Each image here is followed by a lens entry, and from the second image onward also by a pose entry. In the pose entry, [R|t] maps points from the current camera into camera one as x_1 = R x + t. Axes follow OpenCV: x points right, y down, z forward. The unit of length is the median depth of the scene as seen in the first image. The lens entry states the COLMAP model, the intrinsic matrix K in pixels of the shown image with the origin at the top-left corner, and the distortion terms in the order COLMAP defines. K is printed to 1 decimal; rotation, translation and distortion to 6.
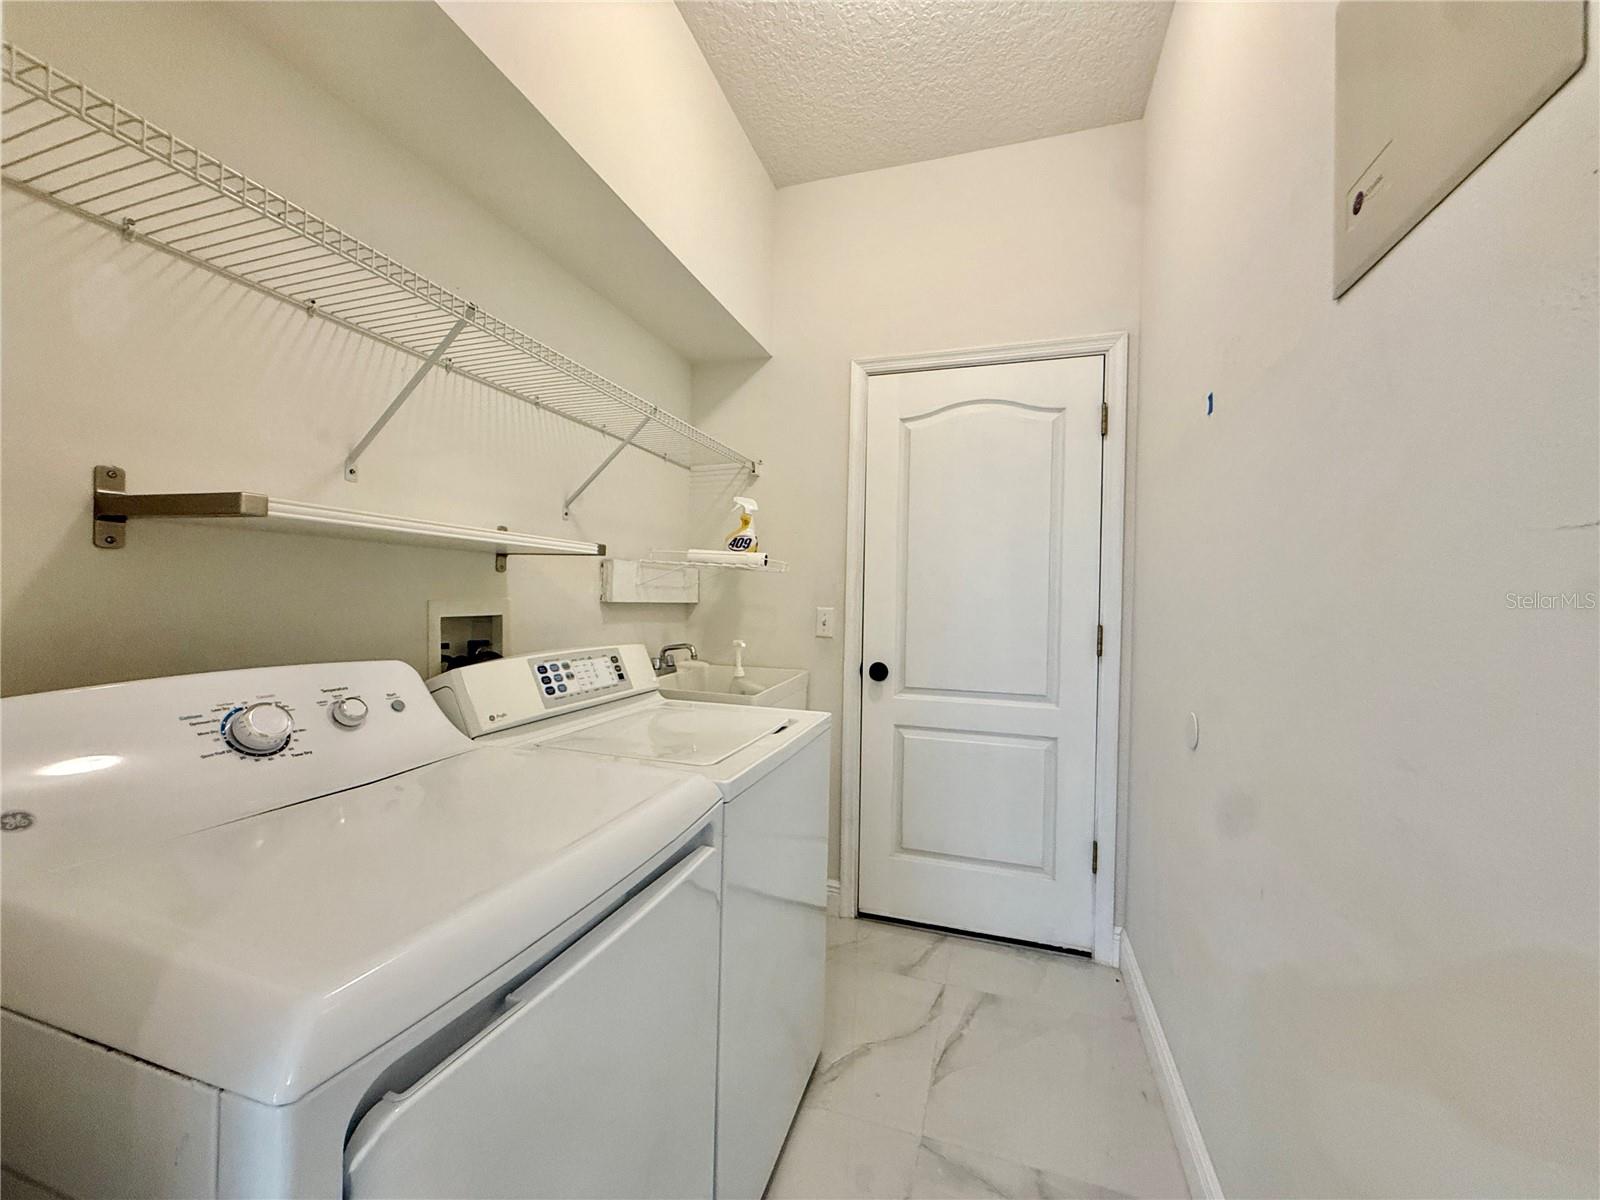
lens RADIAL K [[638.7, 0, 797.6], [0, 638.7, 599.1], [0, 0, 1]] dist [-0.000769, -0.000427]
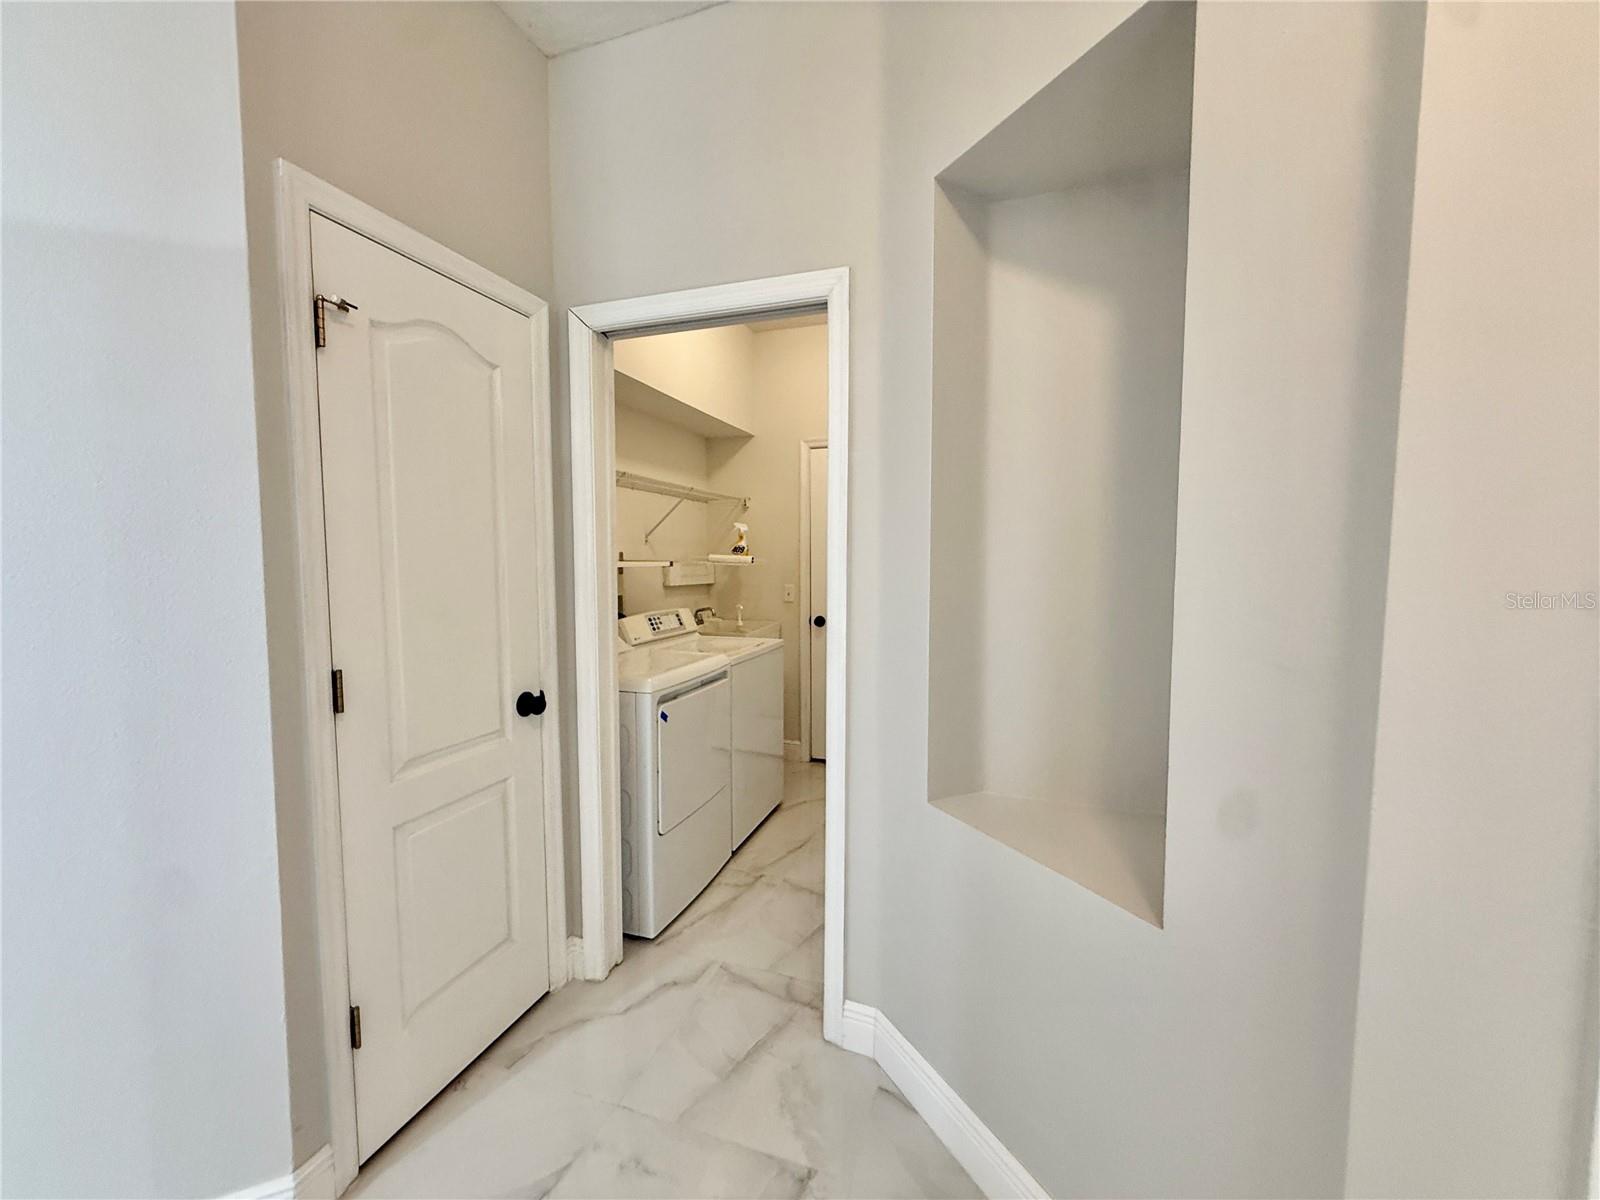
lens RADIAL K [[638.7, 0, 797.6], [0, 638.7, 599.1], [0, 0, 1]] dist [-0.000769, -0.000427]
pose [[0.999690, -0.021173, -0.013081, 0.098035], [0.021885, 0.998138, 0.056933, -0.051002], [0.011852, -0.057202, 0.998292, -0.793244]]
